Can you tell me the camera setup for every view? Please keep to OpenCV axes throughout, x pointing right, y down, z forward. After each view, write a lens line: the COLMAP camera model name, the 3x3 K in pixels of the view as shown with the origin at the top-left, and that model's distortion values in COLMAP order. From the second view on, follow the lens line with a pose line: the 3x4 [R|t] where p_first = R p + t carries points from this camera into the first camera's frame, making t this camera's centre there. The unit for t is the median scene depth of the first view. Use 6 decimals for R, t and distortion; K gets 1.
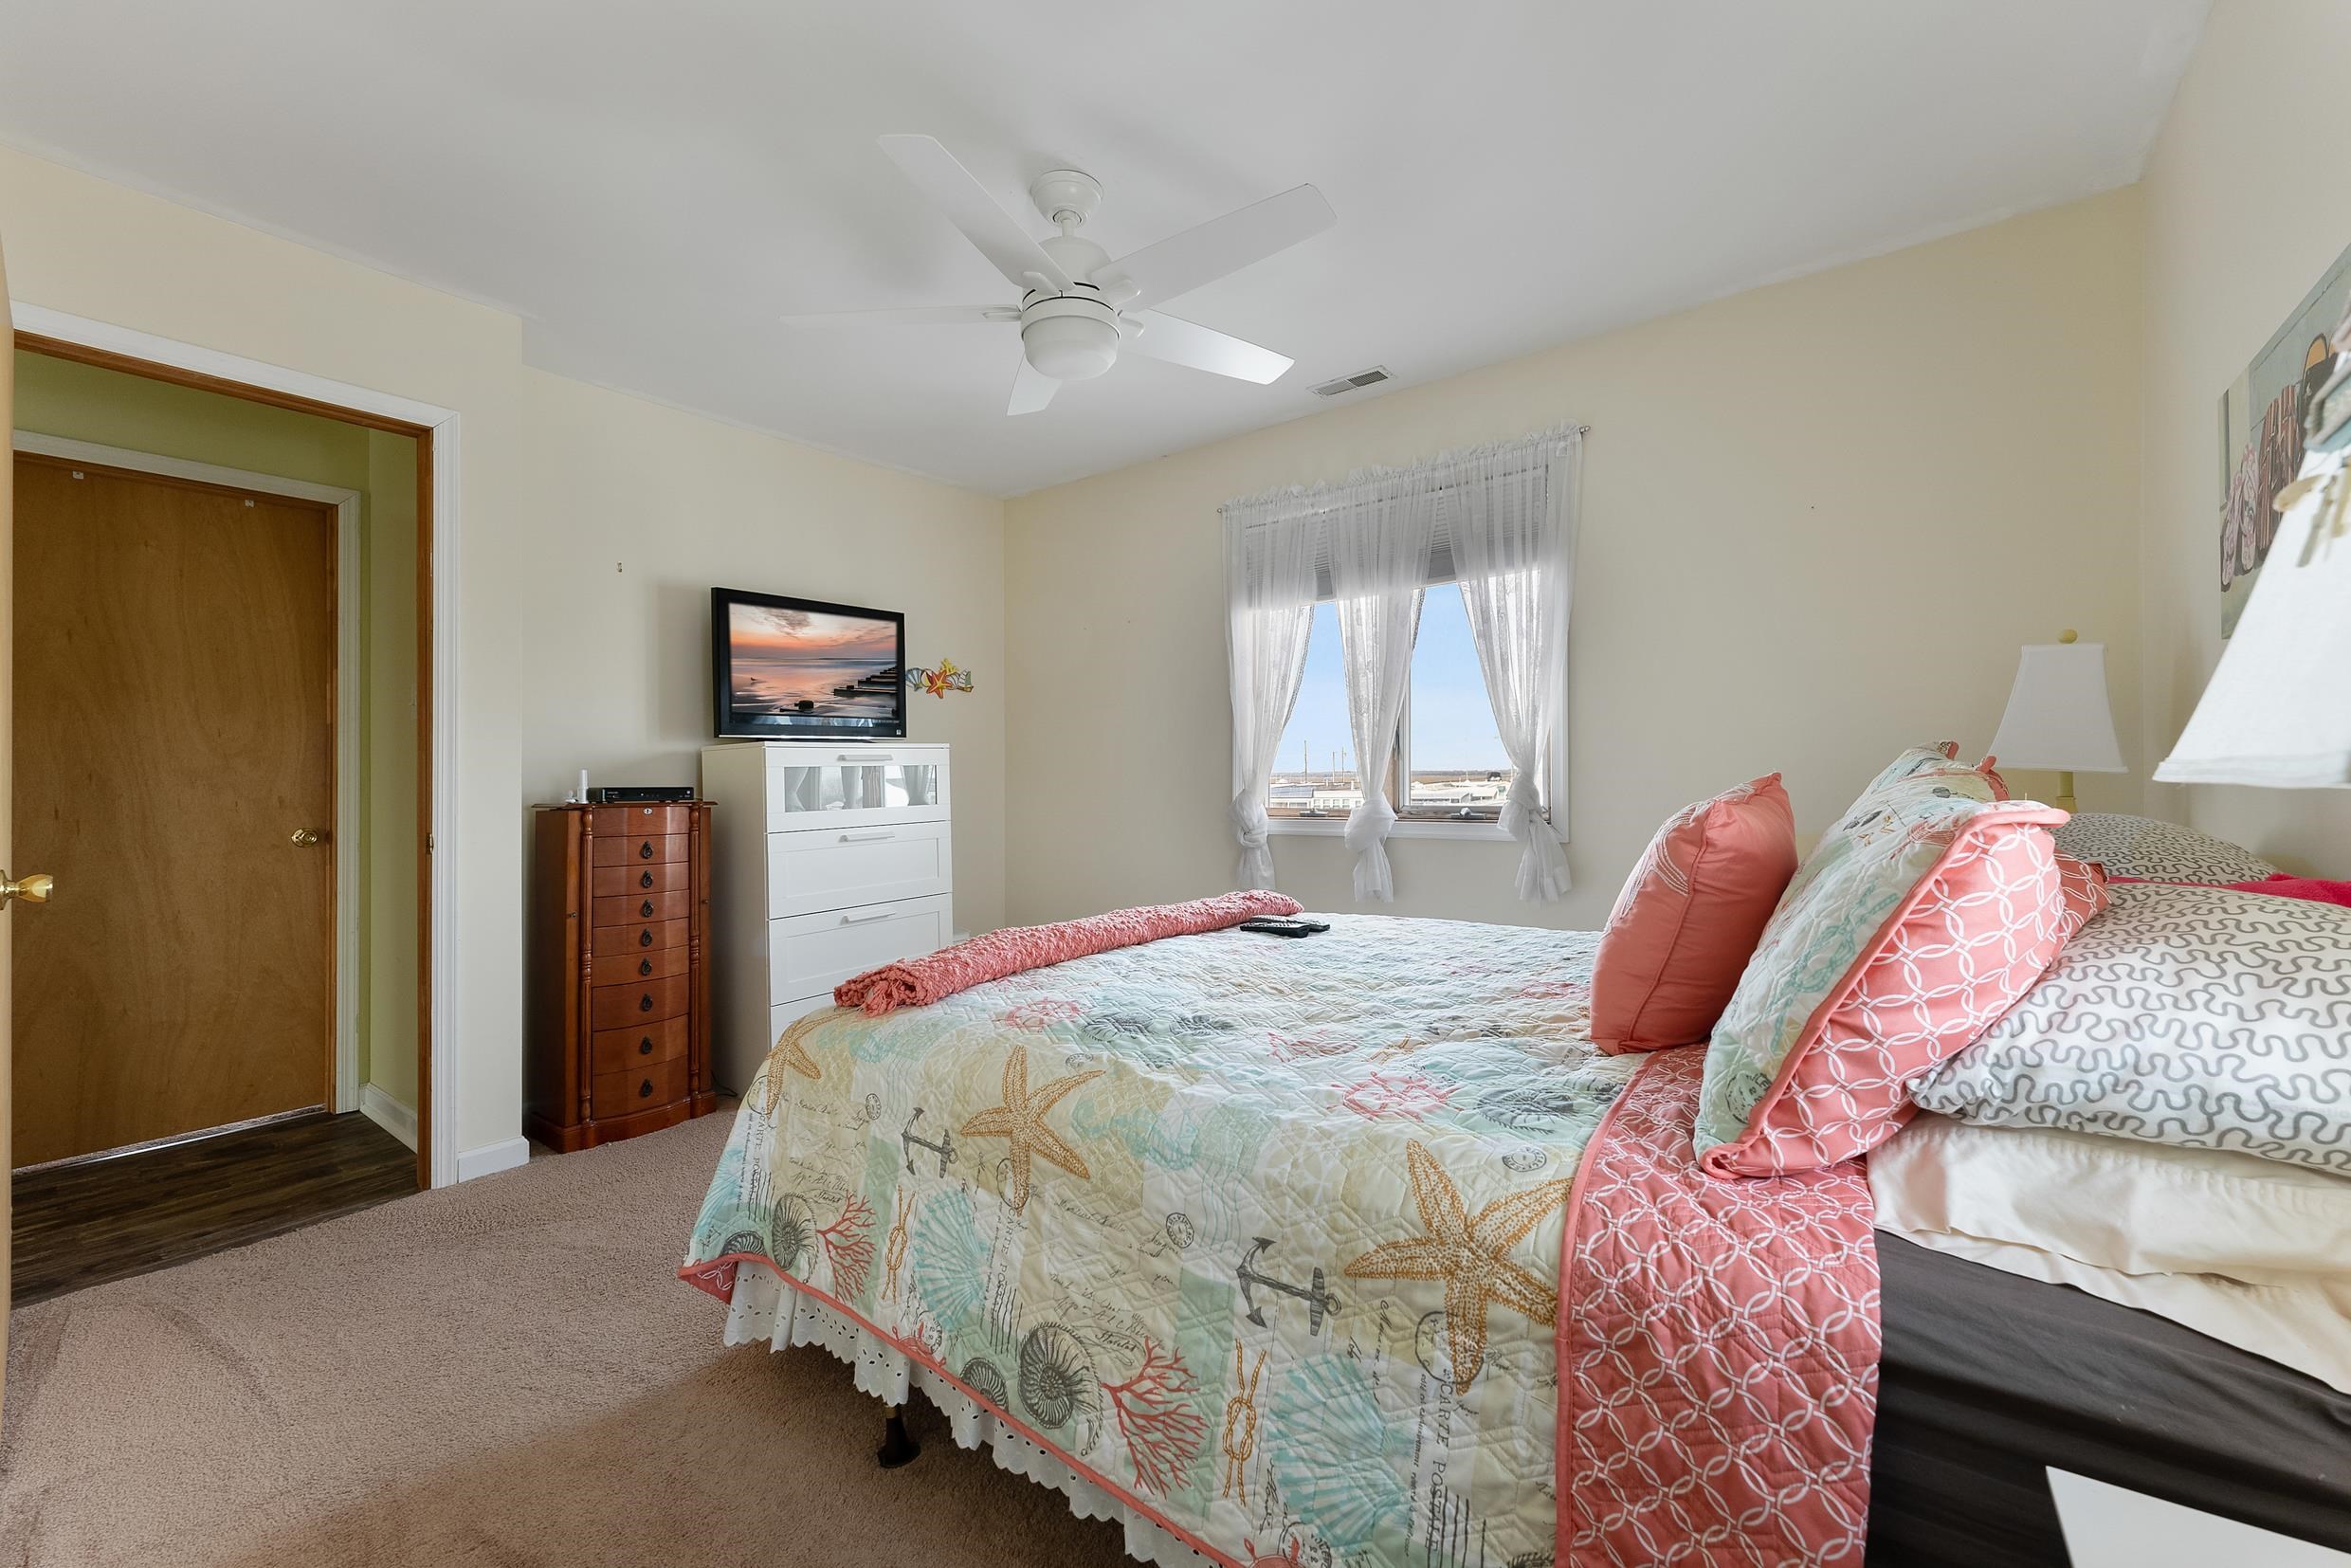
lens RADIAL K [[975.1, 0, 1175.5], [0, 975.1, 784.0], [0, 0, 1]] dist [-0.000017, 0.000018]
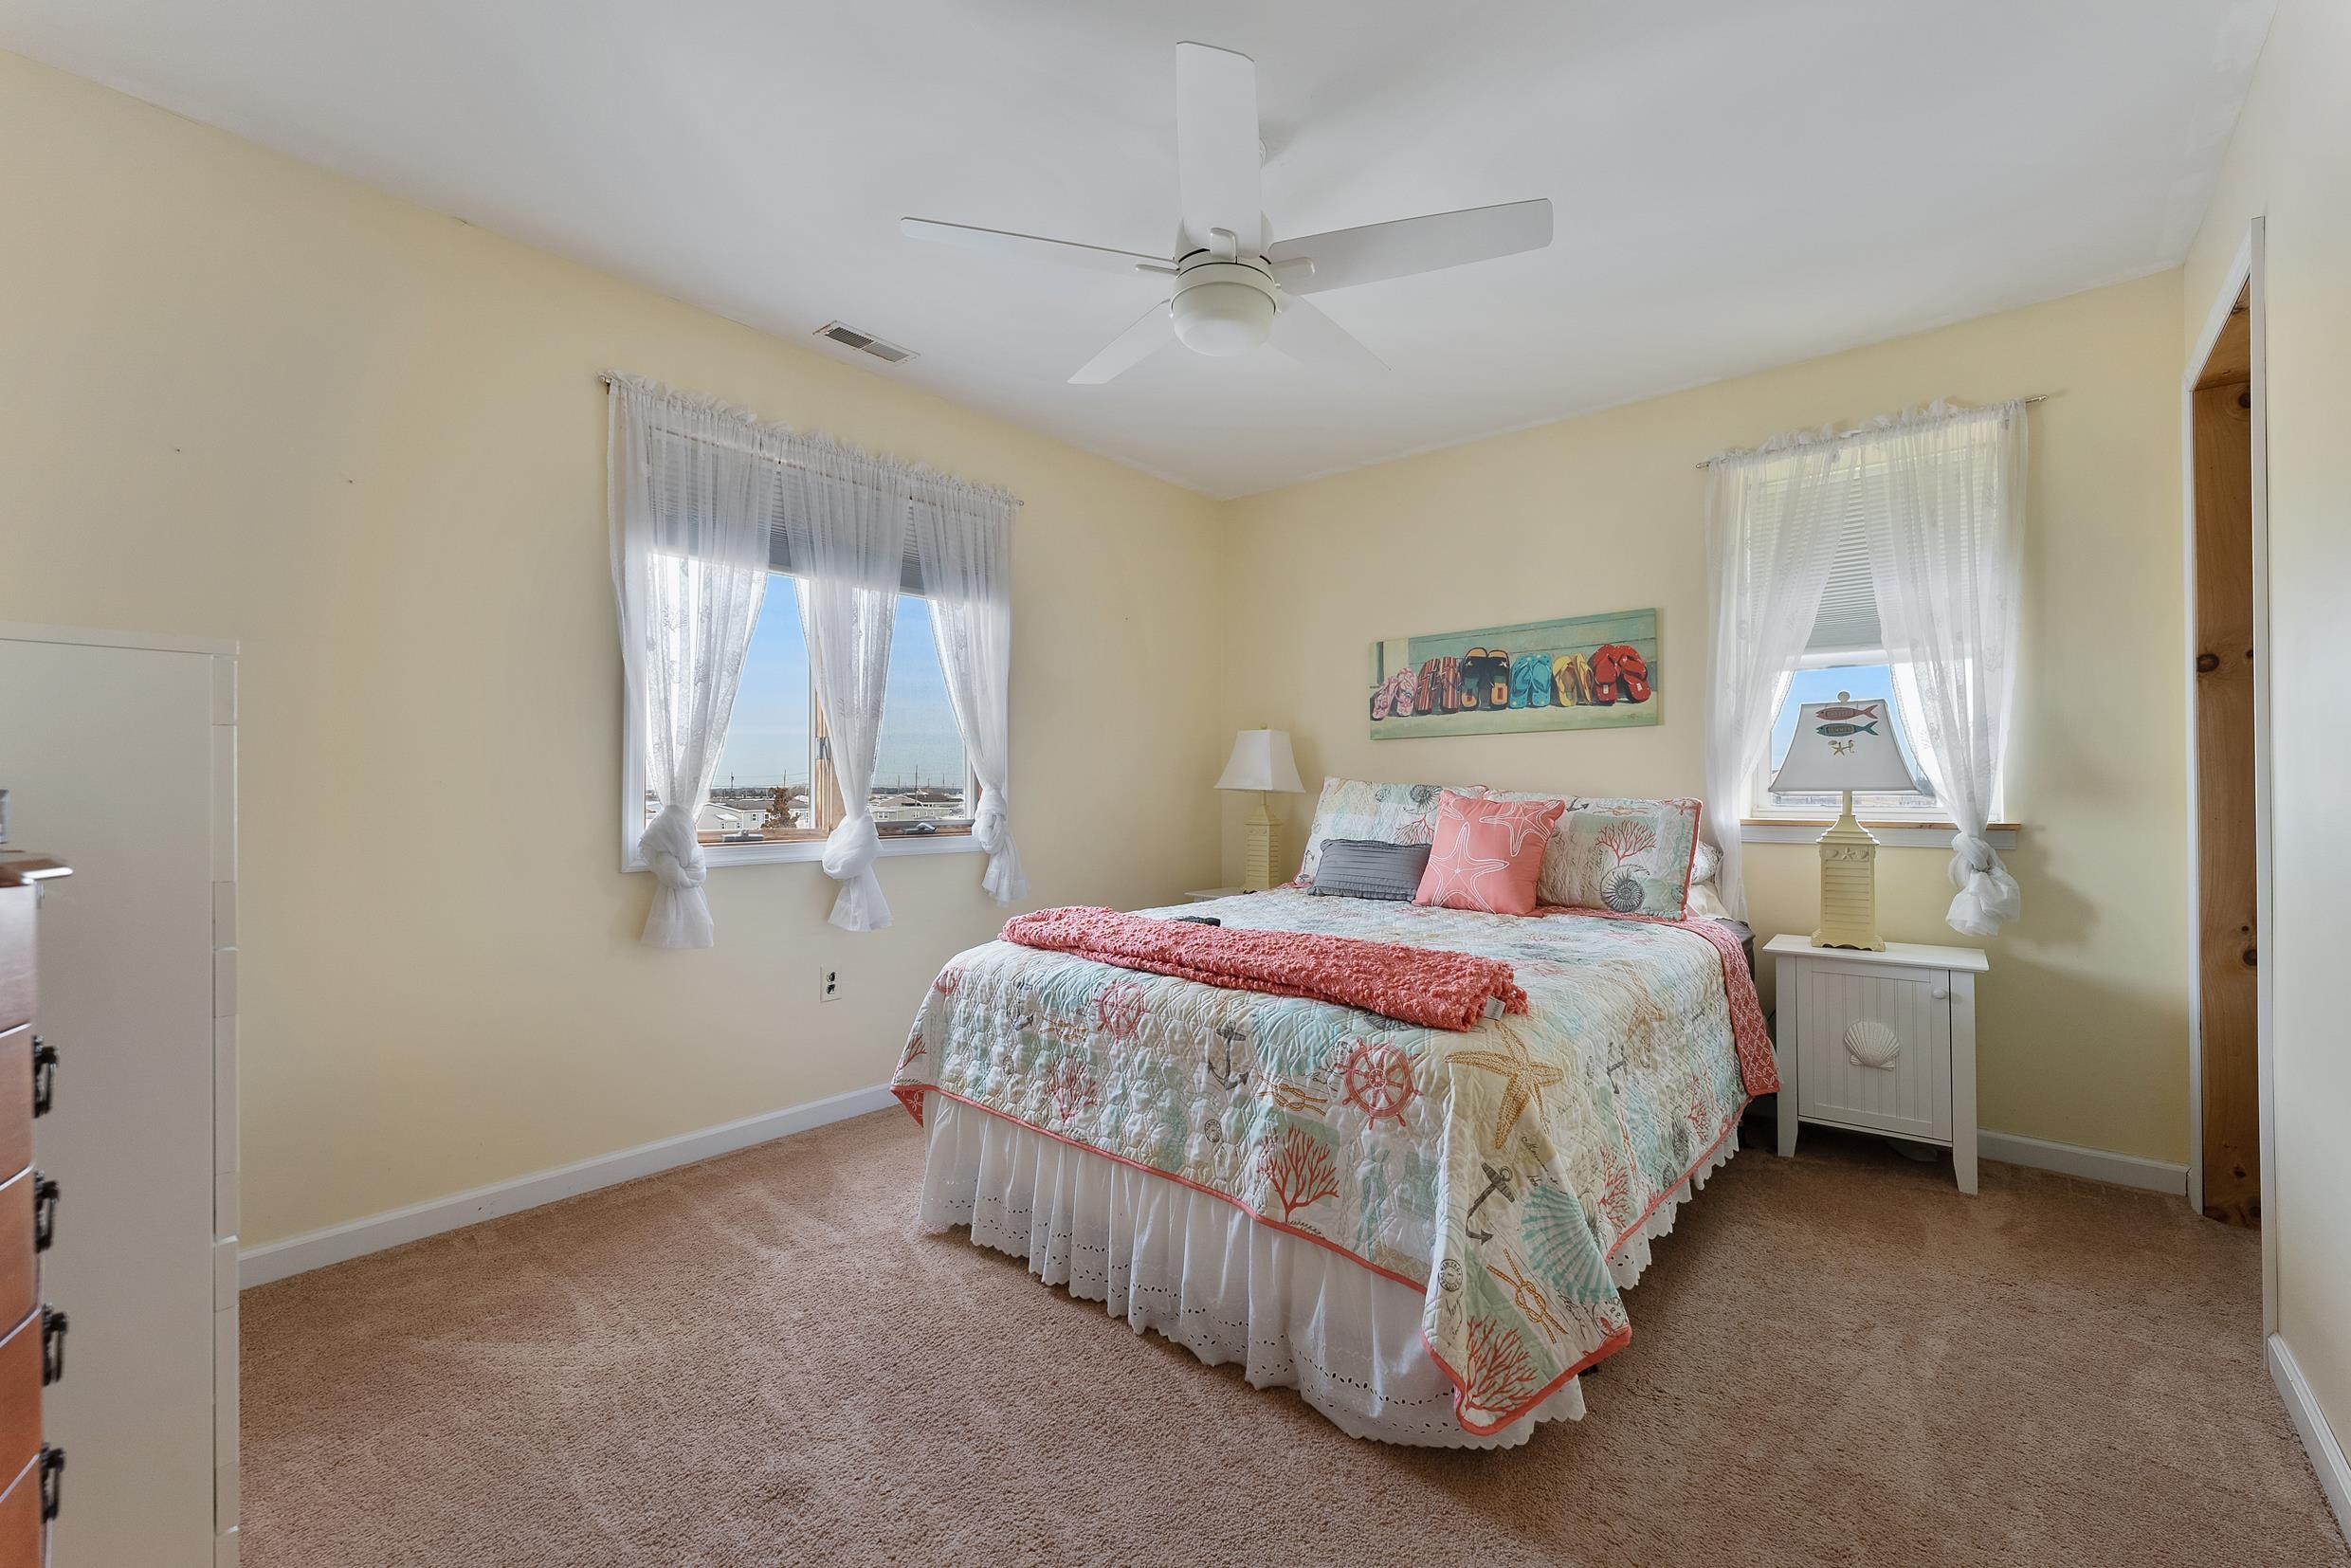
lens RADIAL K [[975.1, 0, 1175.5], [0, 975.1, 784.0], [0, 0, 1]] dist [-0.000017, 0.000018]
pose [[0.034650, 0.006209, 0.999380, -0.652075], [-0.004924, 0.999970, -0.006042, -0.012358], [-0.999387, -0.004712, 0.034679, 0.664626]]
